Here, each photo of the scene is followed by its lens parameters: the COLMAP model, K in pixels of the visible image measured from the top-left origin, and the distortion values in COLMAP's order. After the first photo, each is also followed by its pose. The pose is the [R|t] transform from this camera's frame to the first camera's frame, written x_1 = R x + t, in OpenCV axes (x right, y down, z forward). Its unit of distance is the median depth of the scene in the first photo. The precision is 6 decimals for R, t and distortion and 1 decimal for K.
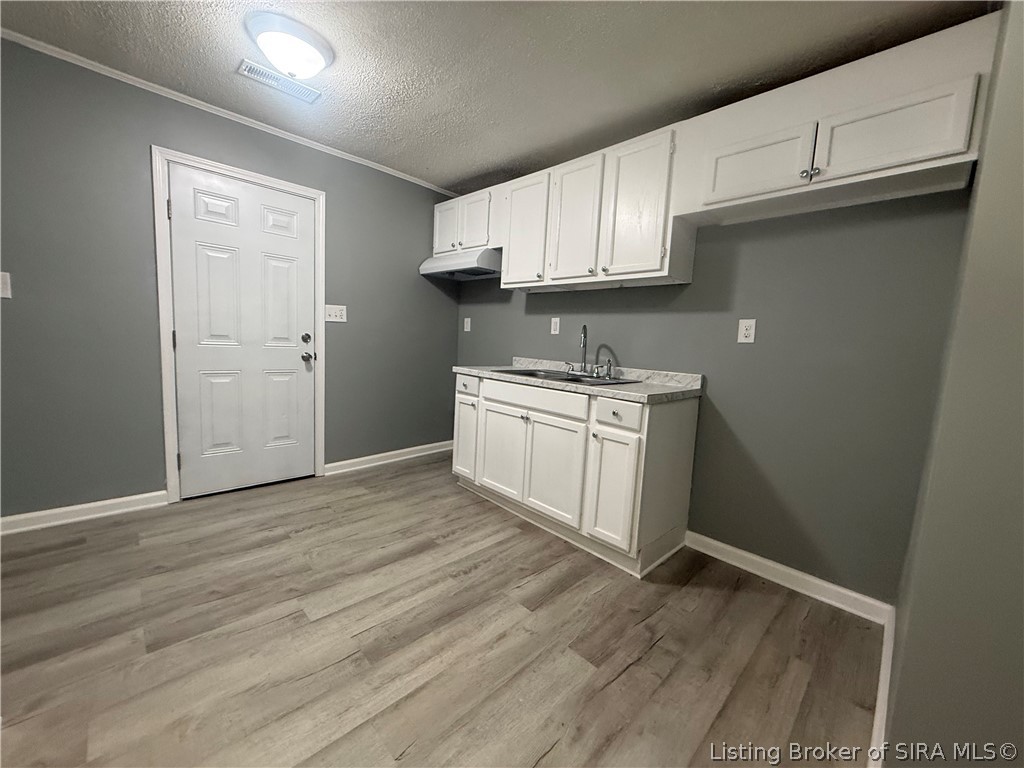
lens RADIAL K [[408.2, 0, 512.0], [0, 408.2, 384.0], [0, 0, 1]] dist [-0.001337, -0.000139]
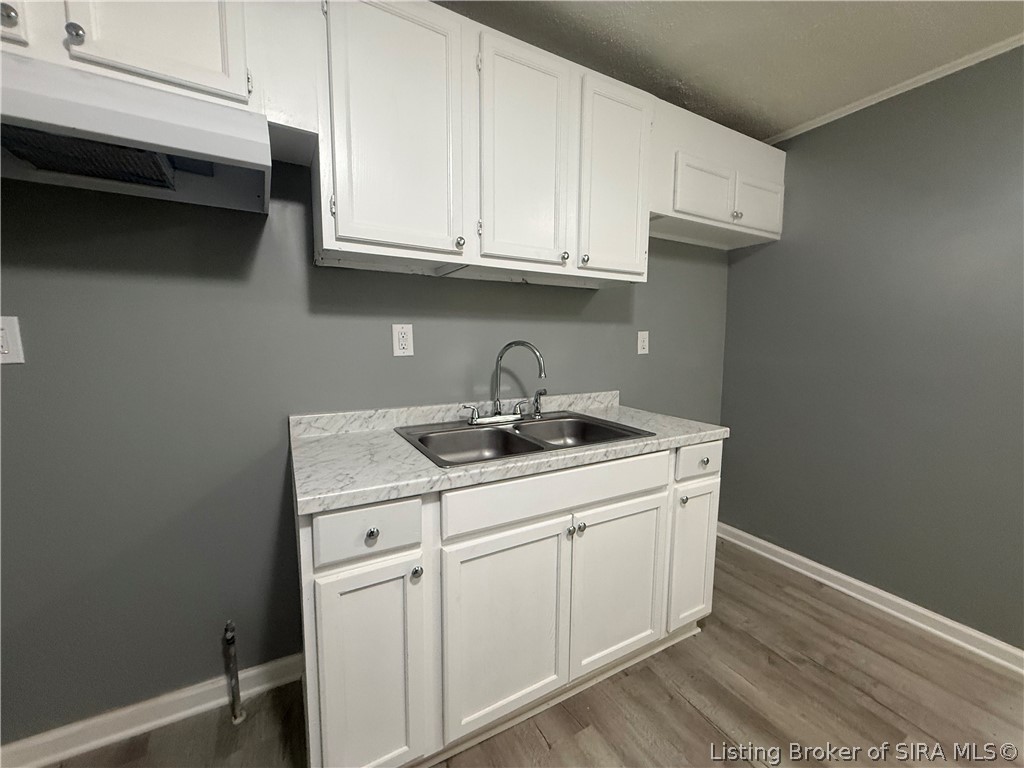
lens RADIAL K [[408.2, 0, 512.0], [0, 408.2, 384.0], [0, 0, 1]] dist [-0.001337, -0.000139]
pose [[0.252128, -0.157312, 0.954822, -0.465195], [0.111795, 0.984826, 0.132736, -0.181337], [-0.961215, 0.073278, 0.265889, 0.947782]]
